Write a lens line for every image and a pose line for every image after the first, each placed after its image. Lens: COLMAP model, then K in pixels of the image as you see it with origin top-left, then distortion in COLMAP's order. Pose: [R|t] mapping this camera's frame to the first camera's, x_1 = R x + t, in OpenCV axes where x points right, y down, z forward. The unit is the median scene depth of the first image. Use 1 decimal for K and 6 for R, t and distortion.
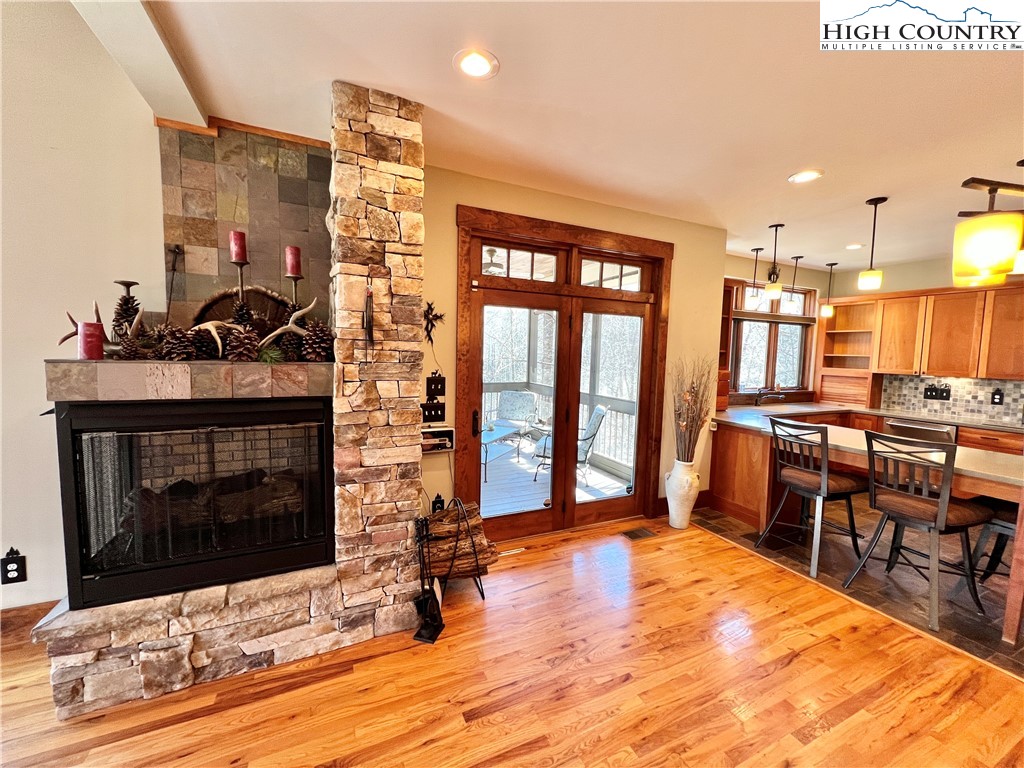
lens RADIAL K [[409.0, 0, 510.0], [0, 409.0, 382.3], [0, 0, 1]] dist [-0.000747, -0.000038]
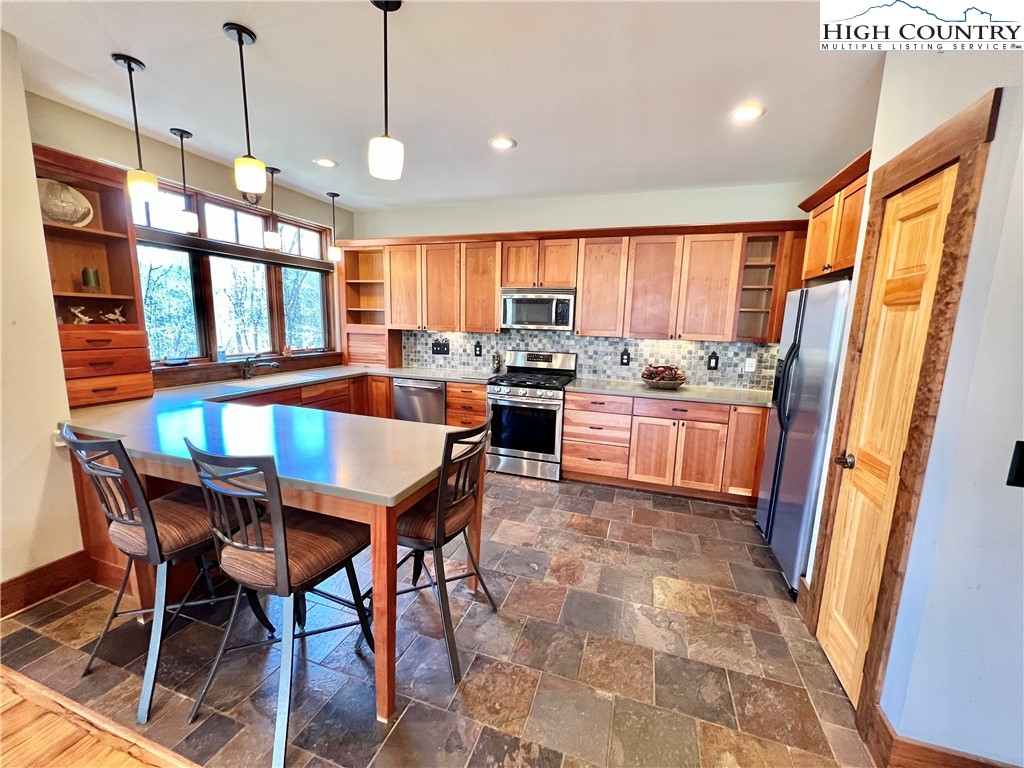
lens RADIAL K [[409.0, 0, 509.9], [0, 409.0, 382.6], [0, 0, 1]] dist [-0.000747, -0.000038]
pose [[0.691387, -0.116614, 0.713012, 0.420191], [0.047882, 0.992114, 0.115832, 0.002726], [-0.720897, -0.045944, 0.691518, 0.177934]]
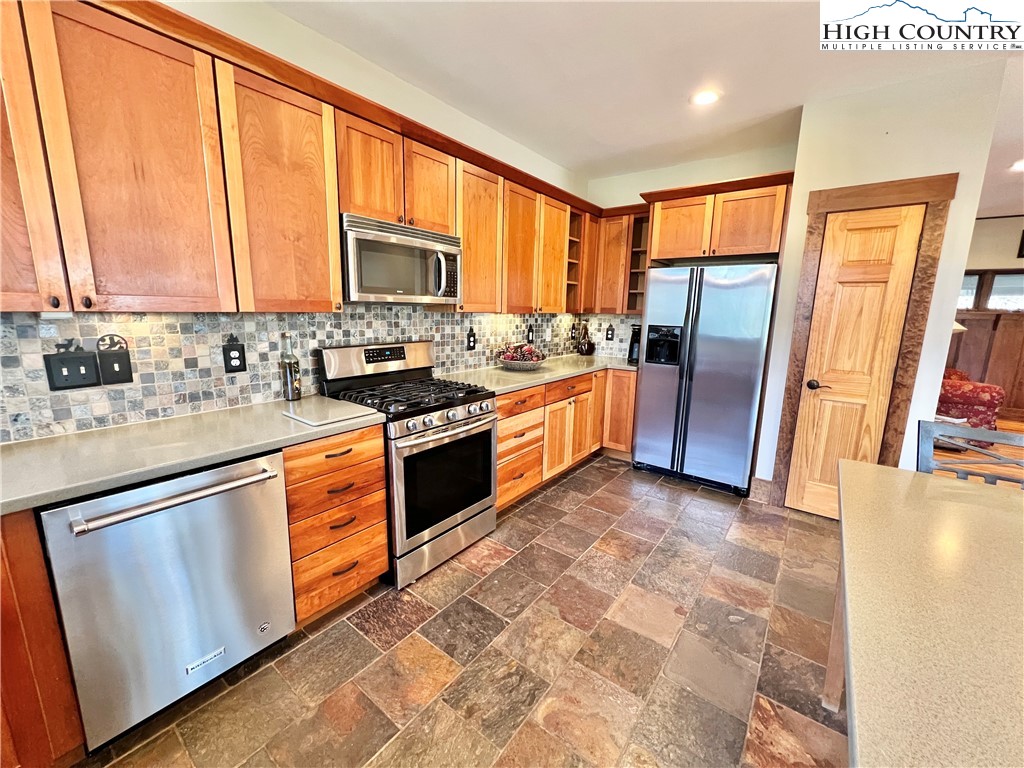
lens RADIAL K [[409.0, 0, 511.7], [0, 409.0, 381.8], [0, 0, 1]] dist [-0.000747, -0.000038]
pose [[-0.460634, -0.189019, 0.867230, 0.581718], [0.041191, 0.971456, 0.233615, -0.022095], [-0.886634, 0.143334, -0.439699, 0.805855]]
